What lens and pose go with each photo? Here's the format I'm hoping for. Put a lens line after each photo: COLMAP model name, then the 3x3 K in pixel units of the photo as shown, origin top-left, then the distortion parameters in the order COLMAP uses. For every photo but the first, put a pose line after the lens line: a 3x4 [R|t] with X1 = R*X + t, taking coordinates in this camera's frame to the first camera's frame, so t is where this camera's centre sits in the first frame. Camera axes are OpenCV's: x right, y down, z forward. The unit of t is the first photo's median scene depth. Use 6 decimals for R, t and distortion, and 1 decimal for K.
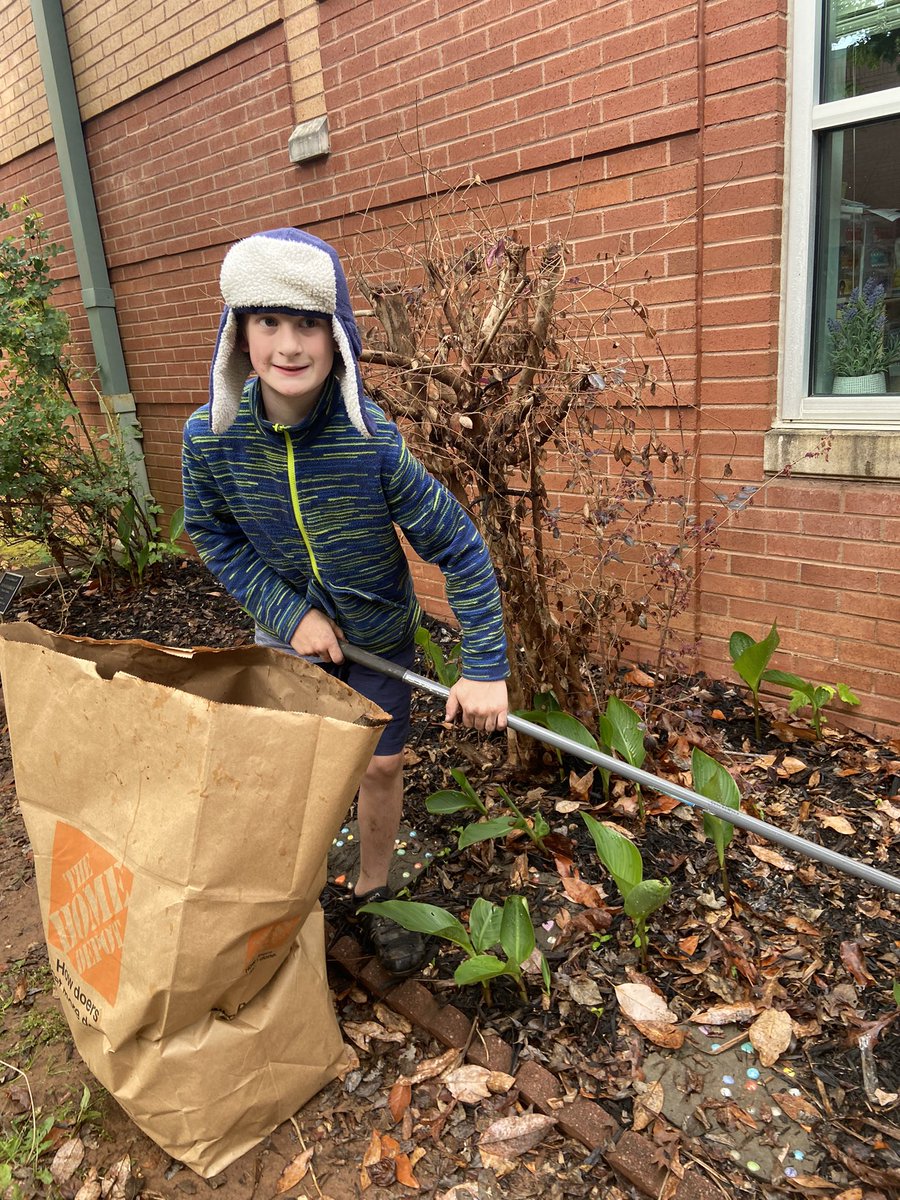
lens RADIAL K [[919.2, 0, 444.2], [0, 919.2, 596.5], [0, 0, 1]] dist [0.088531, -0.115385]
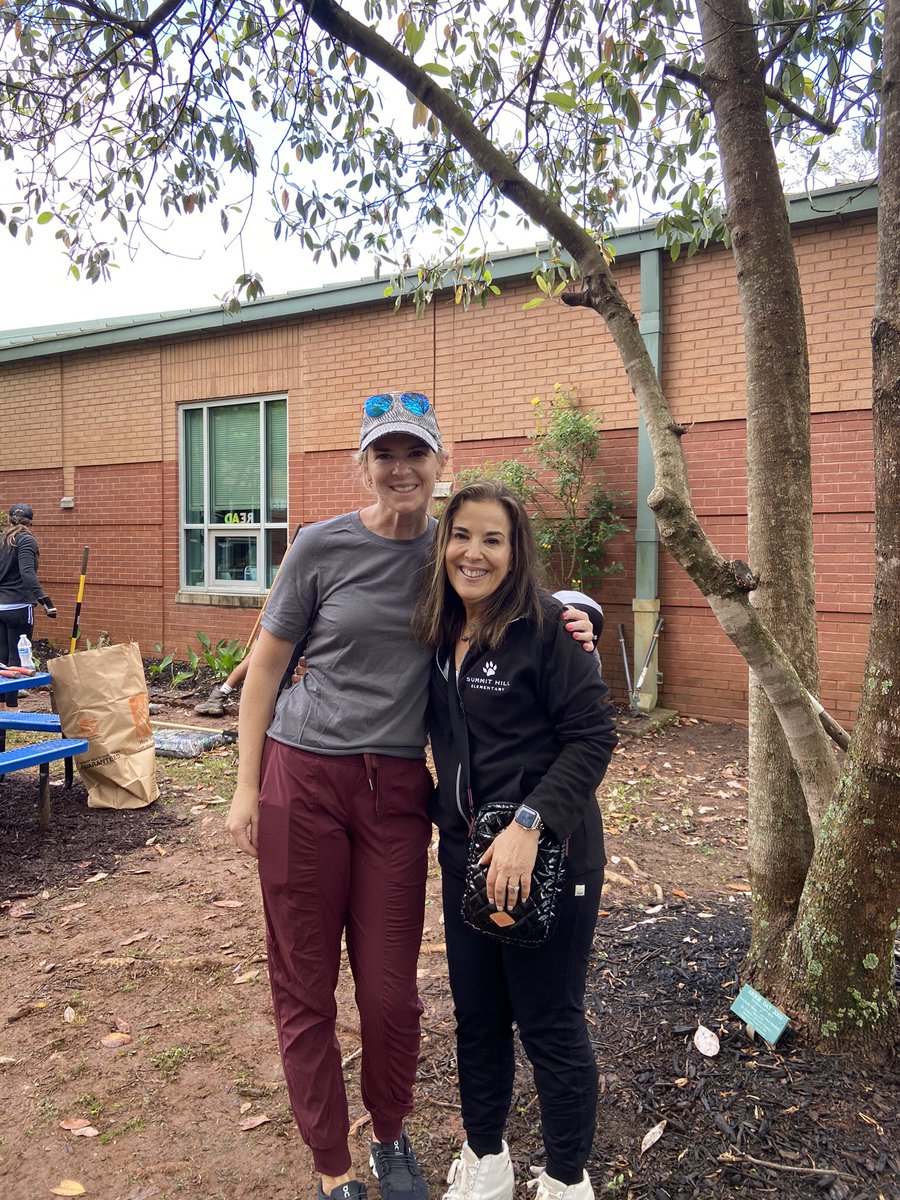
lens RADIAL K [[919.2, 0, 445.4], [0, 919.2, 594.1], [0, 0, 1]] dist [0.088531, -0.115385]
pose [[0.965007, 0.079126, 0.250002, 0.487776], [-0.015648, 0.969066, -0.246307, 0.856397], [-0.261757, 0.233775, 0.936393, -3.300108]]
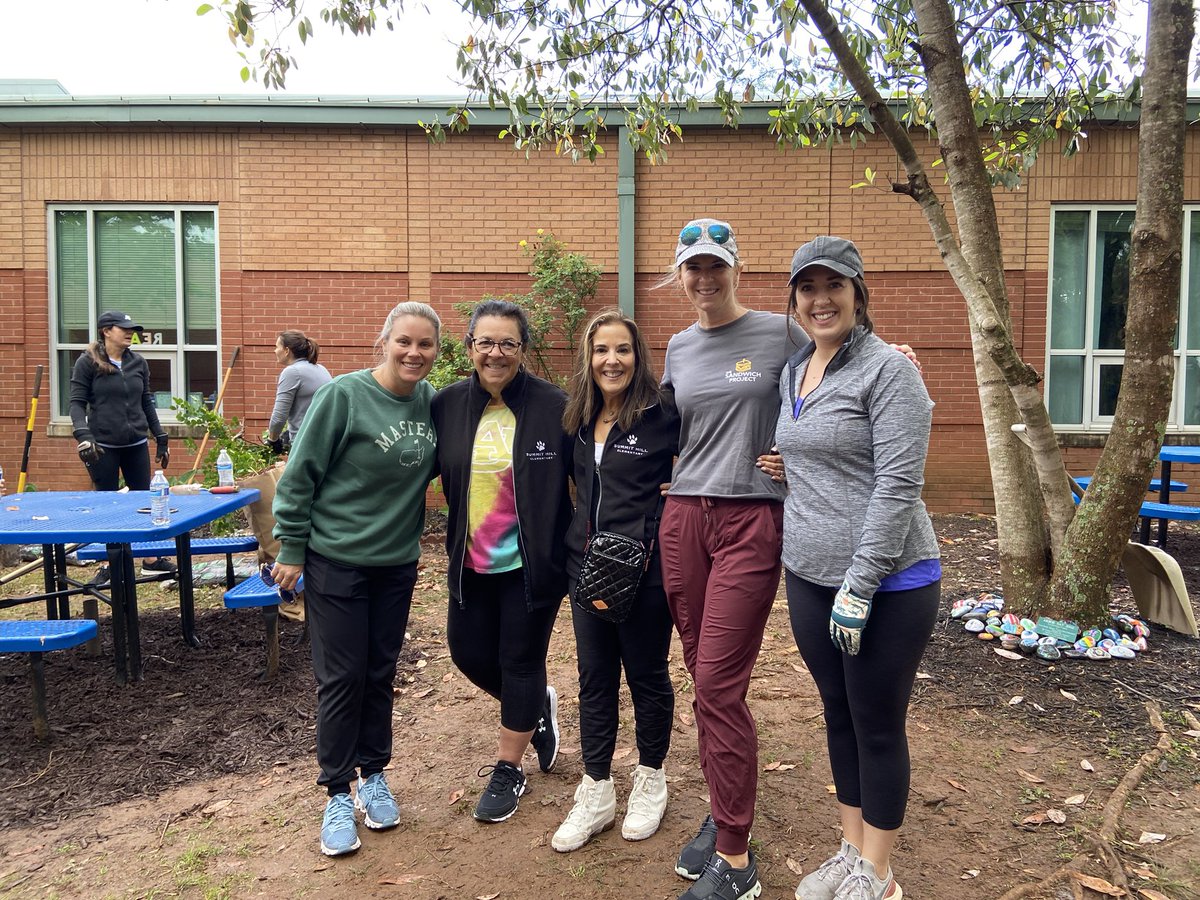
lens RADIAL K [[919.2, 0, 616.9], [0, 919.2, 446.1], [0, 0, 1]] dist [0.088531, -0.115385]
pose [[0.693670, 0.052579, 0.718371, -0.726076], [0.136850, 0.969546, -0.203106, 0.953148], [-0.707173, 0.239198, 0.665350, -2.983935]]
